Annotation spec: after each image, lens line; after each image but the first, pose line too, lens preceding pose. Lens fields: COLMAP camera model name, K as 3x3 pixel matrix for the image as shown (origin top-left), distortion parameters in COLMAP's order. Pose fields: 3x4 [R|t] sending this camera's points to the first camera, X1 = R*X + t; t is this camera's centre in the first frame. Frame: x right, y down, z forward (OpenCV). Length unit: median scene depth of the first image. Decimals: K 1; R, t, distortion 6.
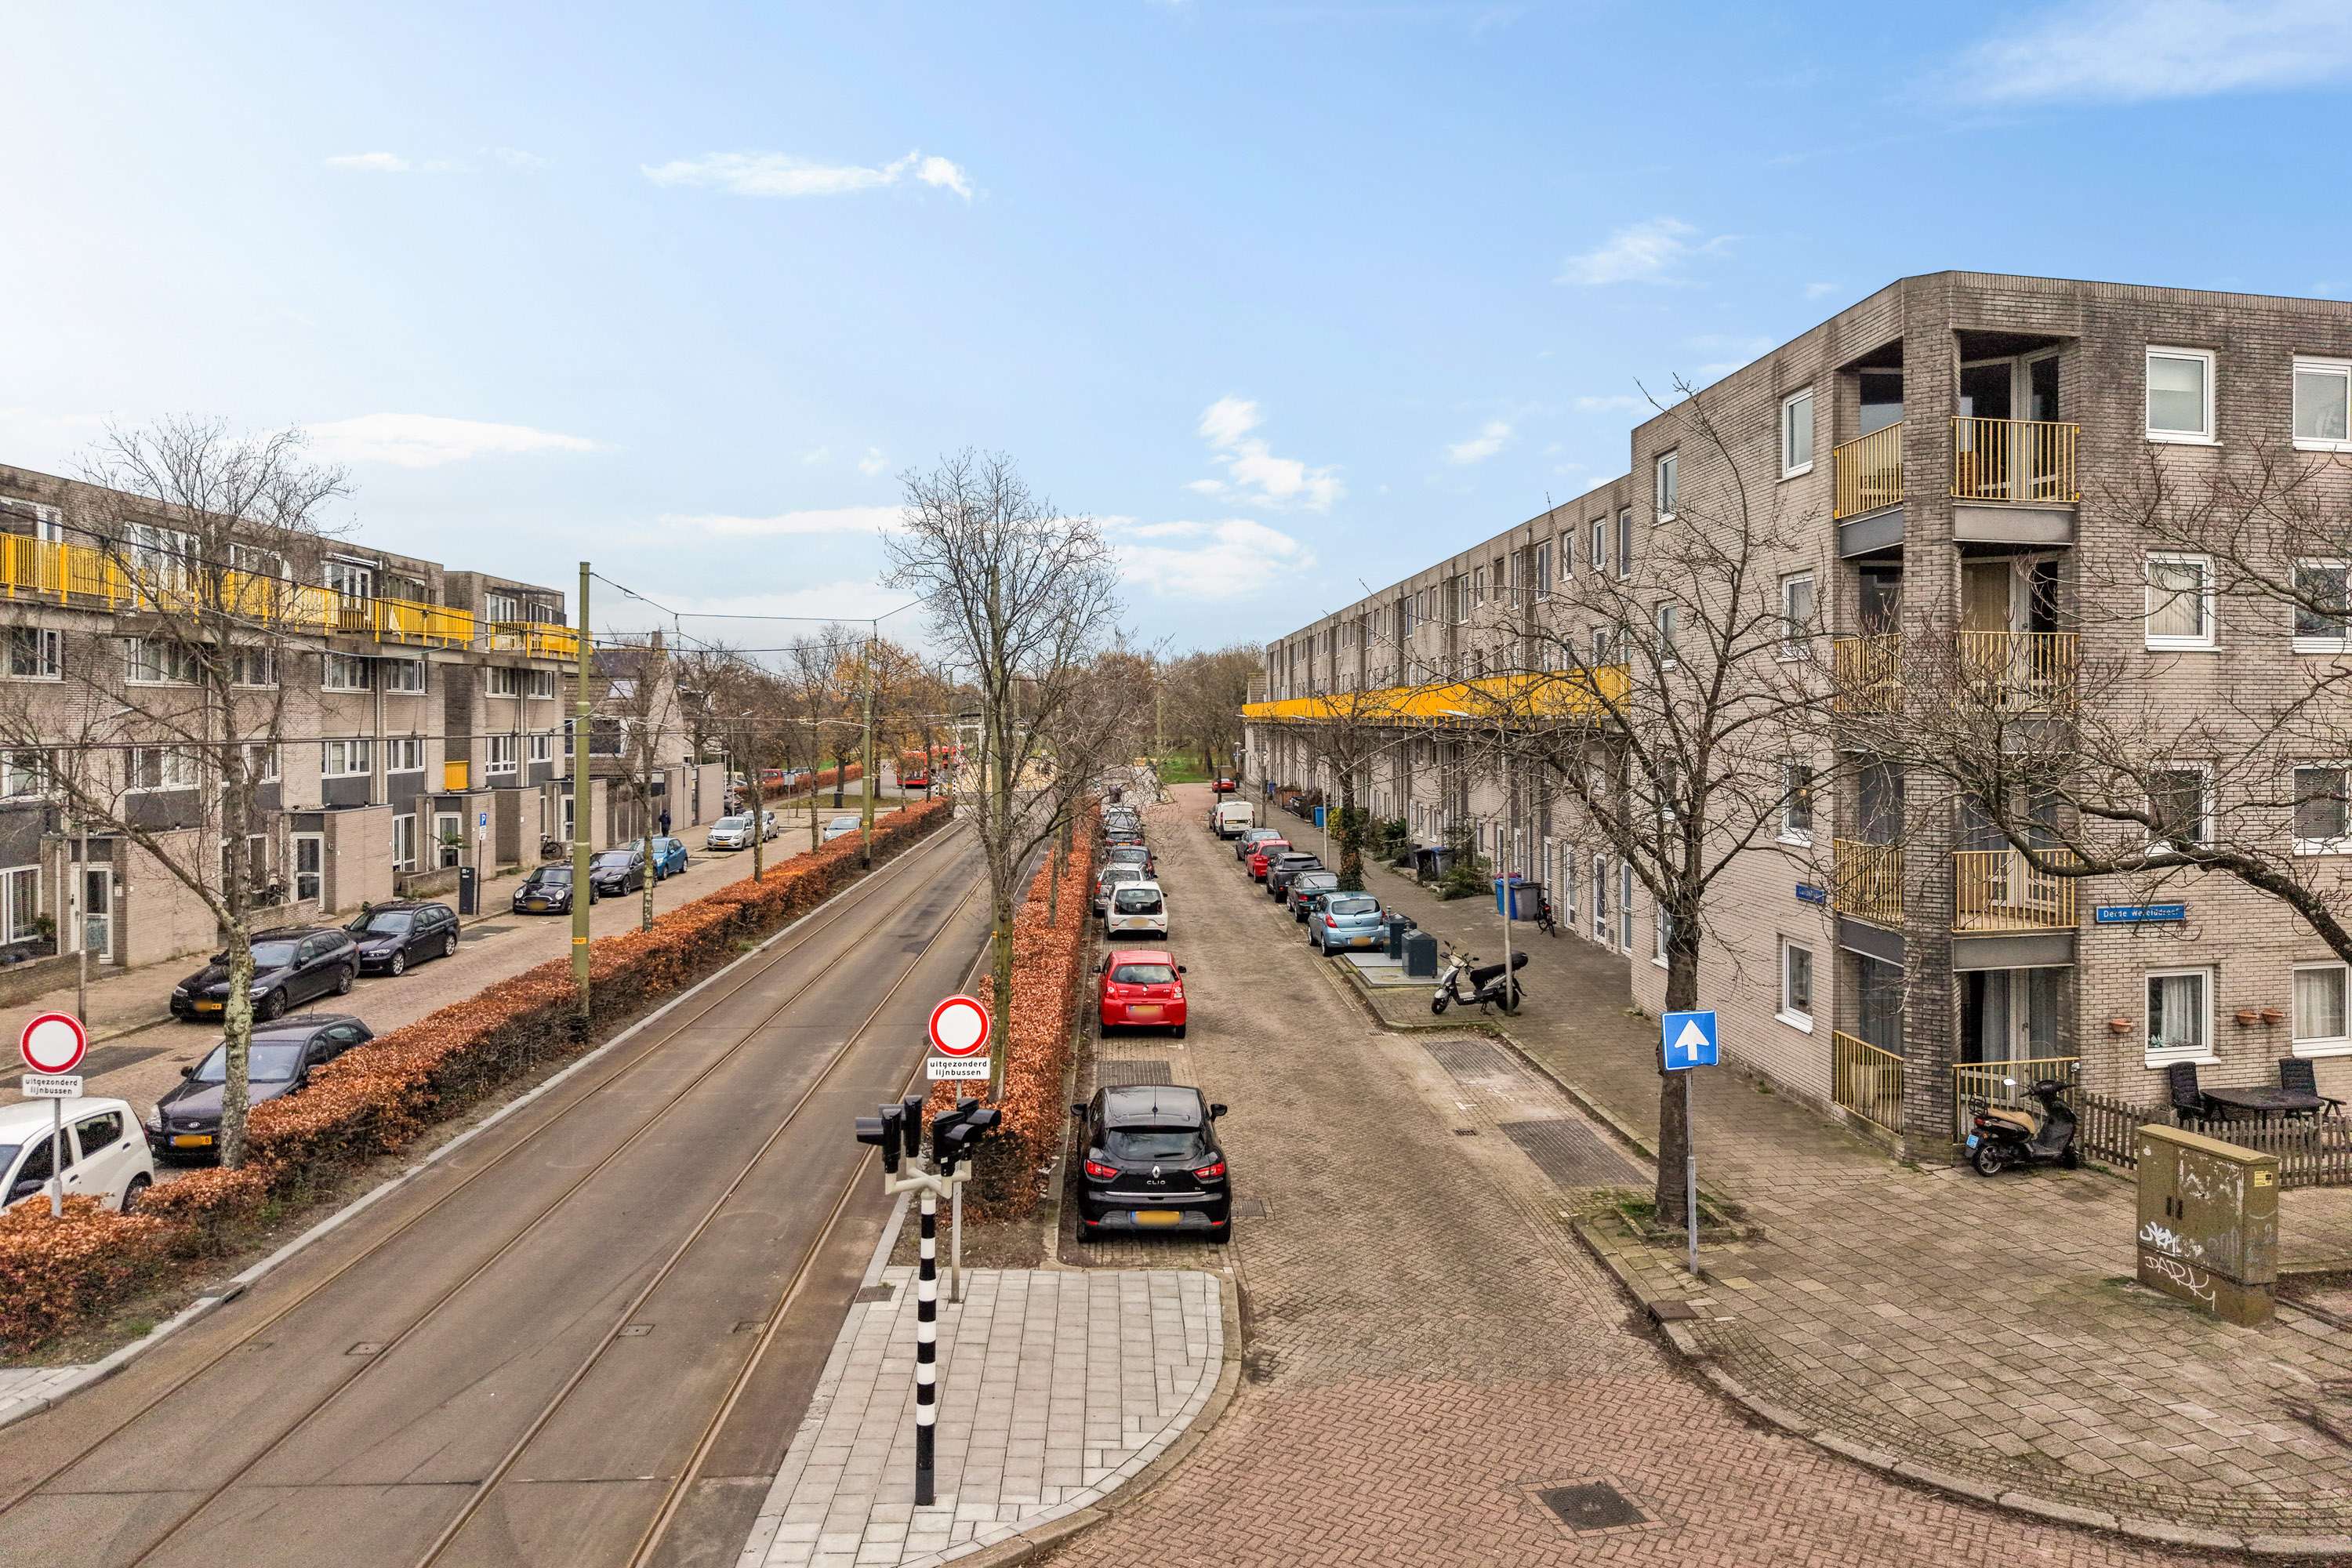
lens RADIAL K [[1585.0, 0, 1175.9], [0, 1585.0, 725.4], [0, 0, 1]] dist [0.008956, -0.008169]
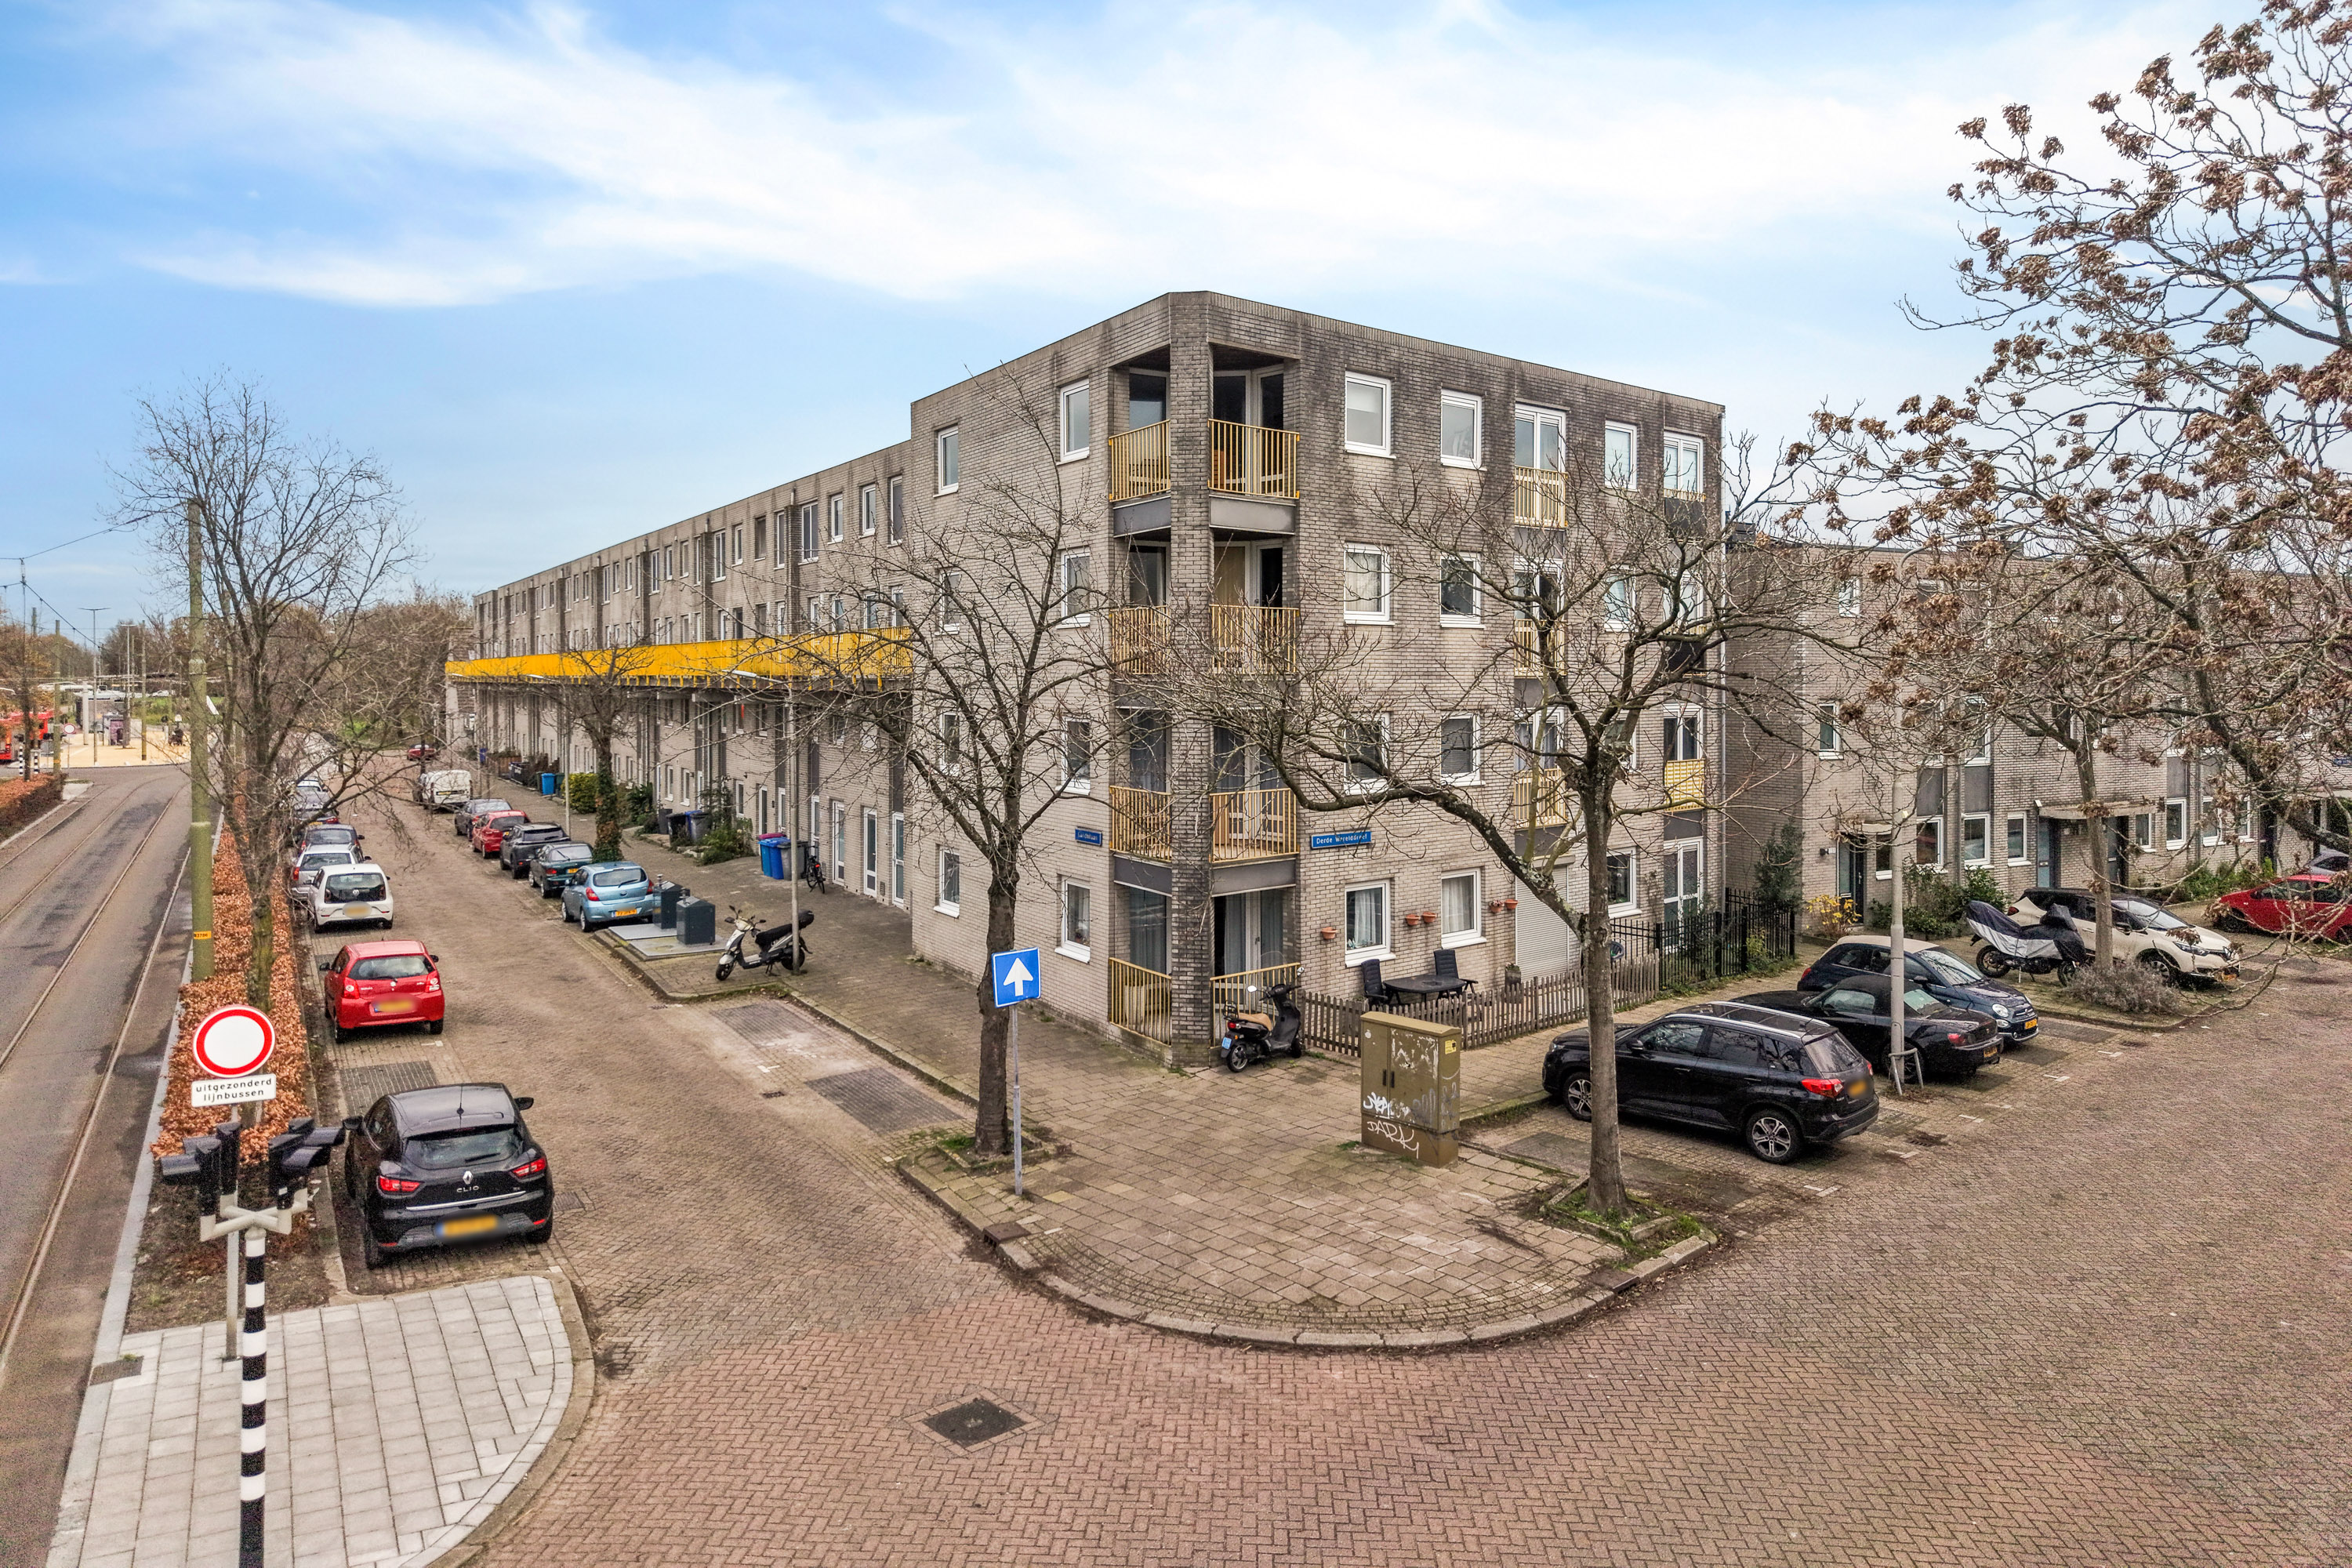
lens RADIAL K [[1577.7, 0, 1184.0], [0, 1577.7, 682.6], [0, 0, 1]] dist [0.024941, -0.022636]
pose [[0.883108, -0.002246, 0.469164, -0.075810], [0.002729, 0.999996, -0.000348, -0.002610], [-0.469161, 0.001588, 0.883111, -0.004339]]
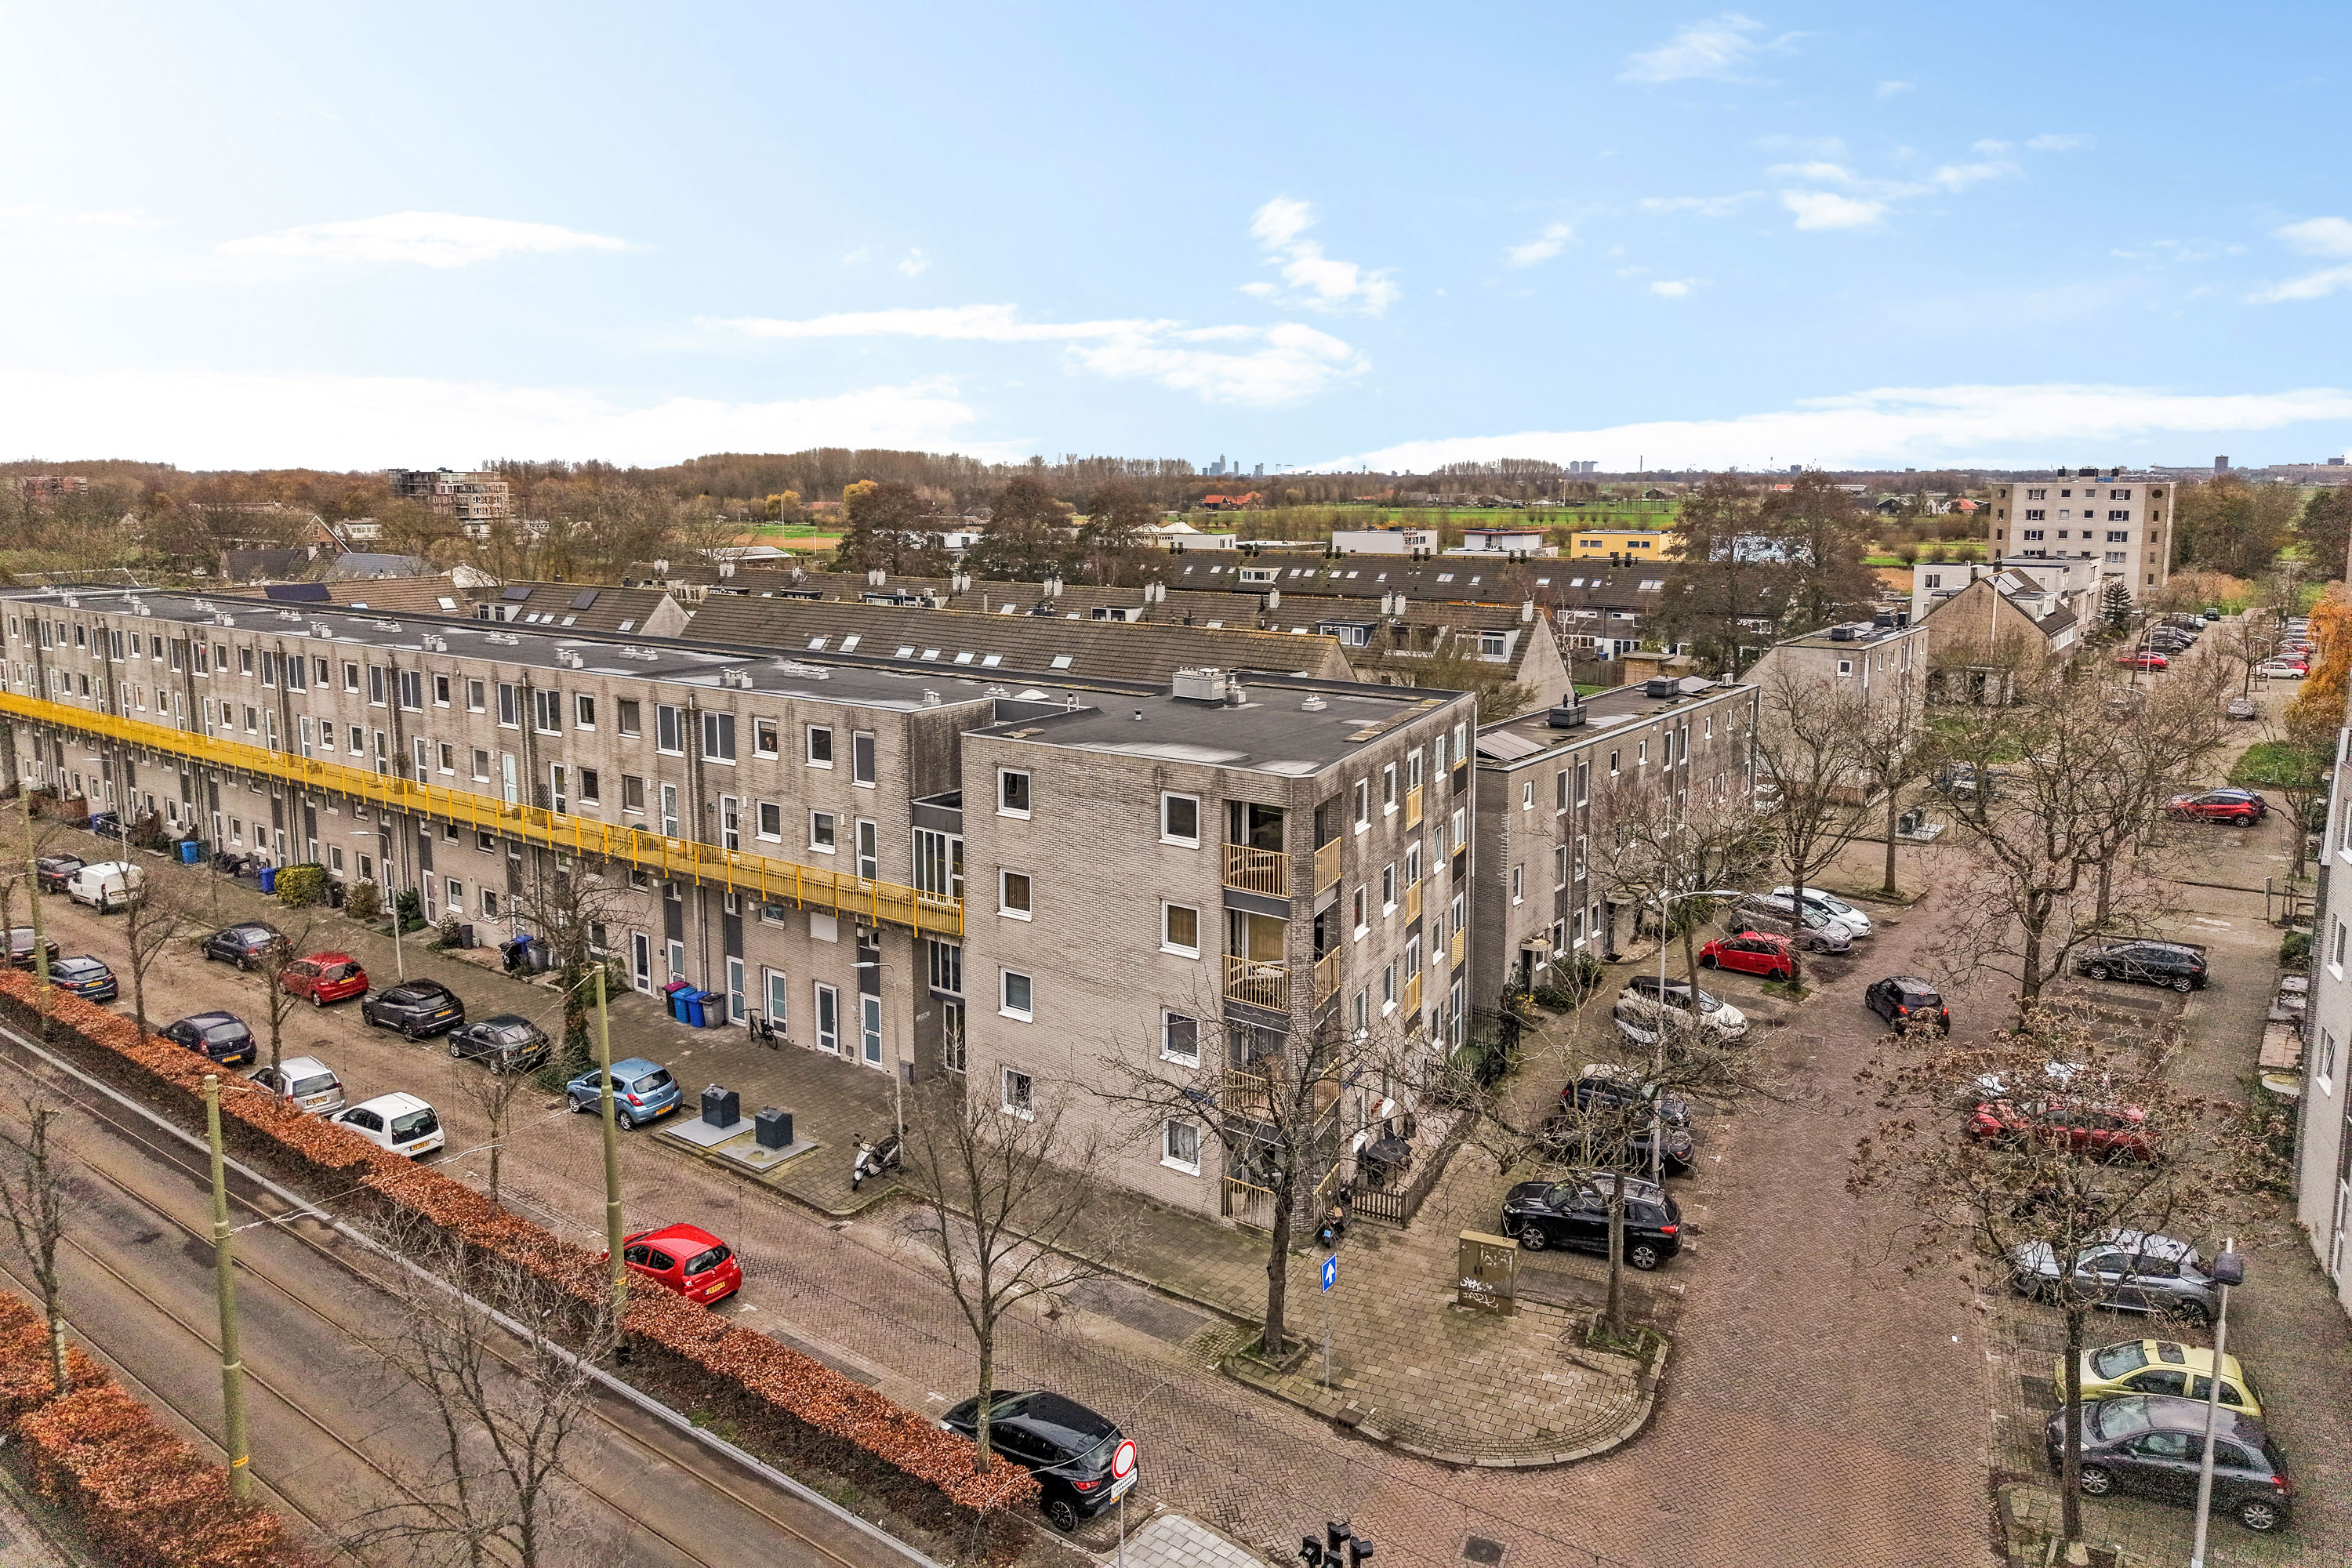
lens RADIAL K [[1588.2, 0, 1177.8], [0, 1588.2, 616.5], [0, 0, 1]] dist [0.005382, 0.000833]
pose [[0.633398, -0.073792, 0.770300, -1.160894], [0.009501, 0.996109, 0.087611, -0.728492], [-0.773768, -0.048174, 0.631635, -0.036644]]
